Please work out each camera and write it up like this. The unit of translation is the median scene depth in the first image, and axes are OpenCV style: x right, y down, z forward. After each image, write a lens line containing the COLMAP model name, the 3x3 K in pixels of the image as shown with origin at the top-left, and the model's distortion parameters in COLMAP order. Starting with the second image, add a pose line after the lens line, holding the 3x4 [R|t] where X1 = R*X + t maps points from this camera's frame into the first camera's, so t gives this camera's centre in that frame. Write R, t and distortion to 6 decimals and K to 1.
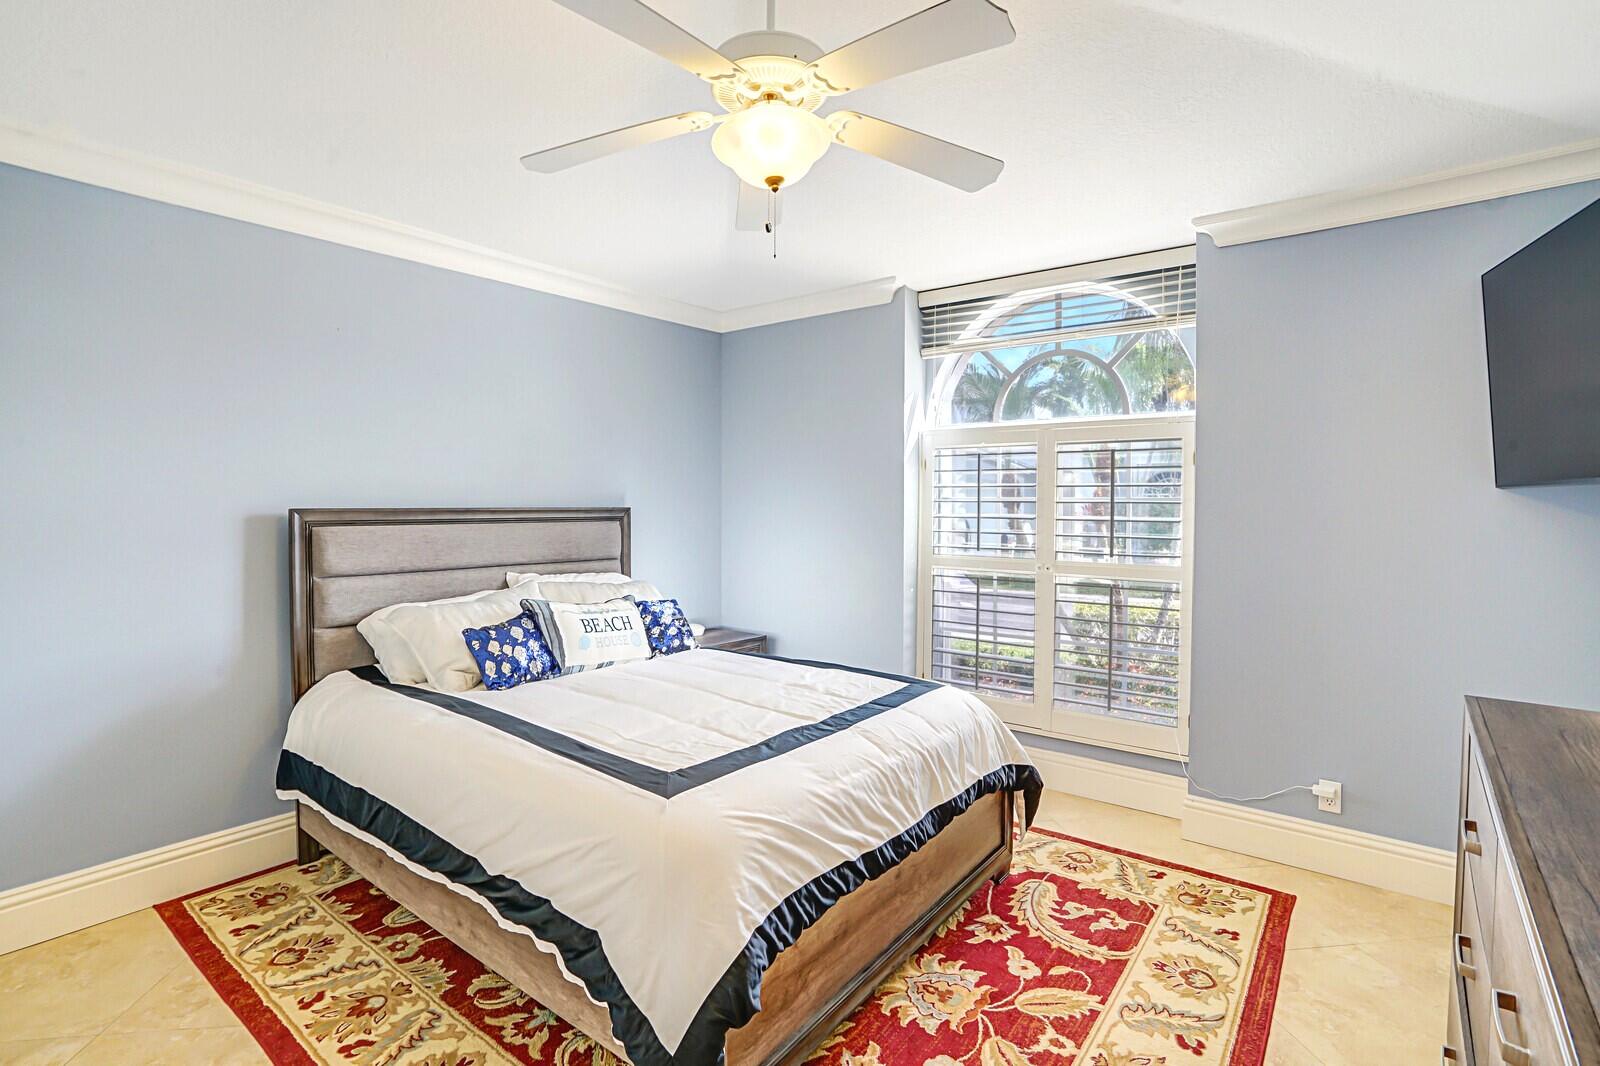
lens RADIAL K [[759.5, 0, 790.9], [0, 759.5, 533.0], [0, 0, 1]] dist [-0.054272, 0.000915]
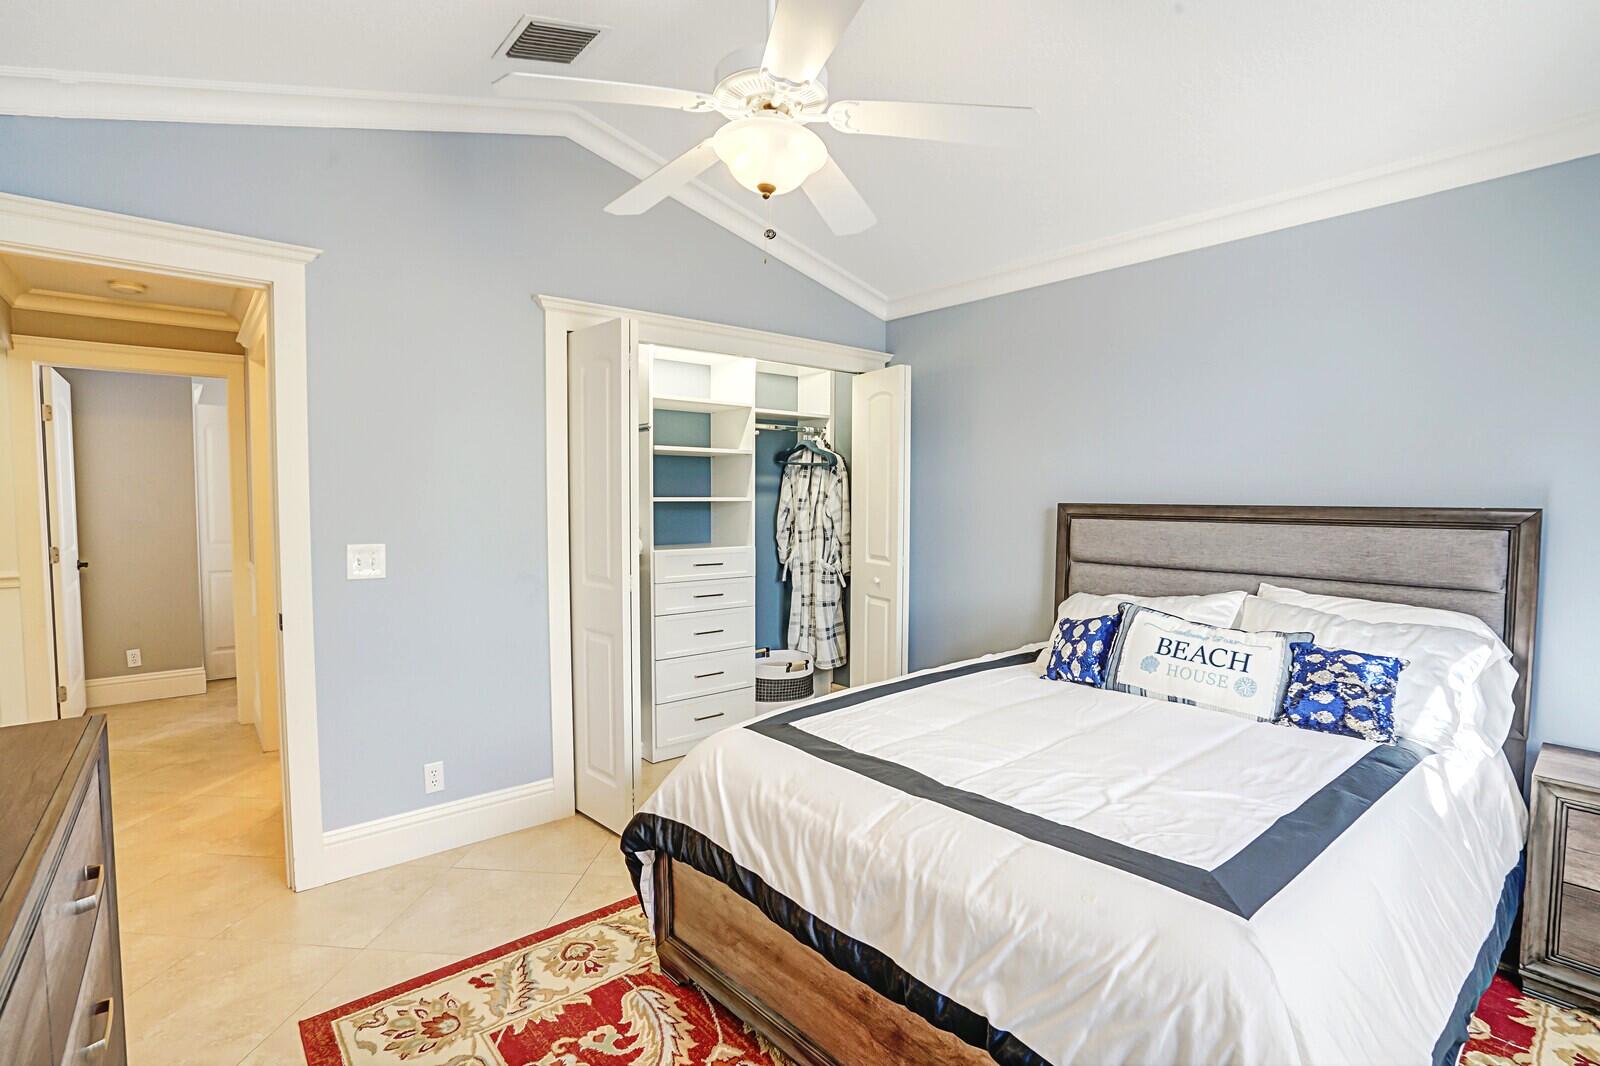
lens RADIAL K [[759.5, 0, 790.9], [0, 759.5, 533.0], [0, 0, 1]] dist [-0.054272, 0.000915]
pose [[-0.200471, 0.041809, -0.978807, 0.534407], [-0.043231, 0.997738, 0.051472, -0.022653], [0.978745, 0.052633, -0.198210, 0.661474]]
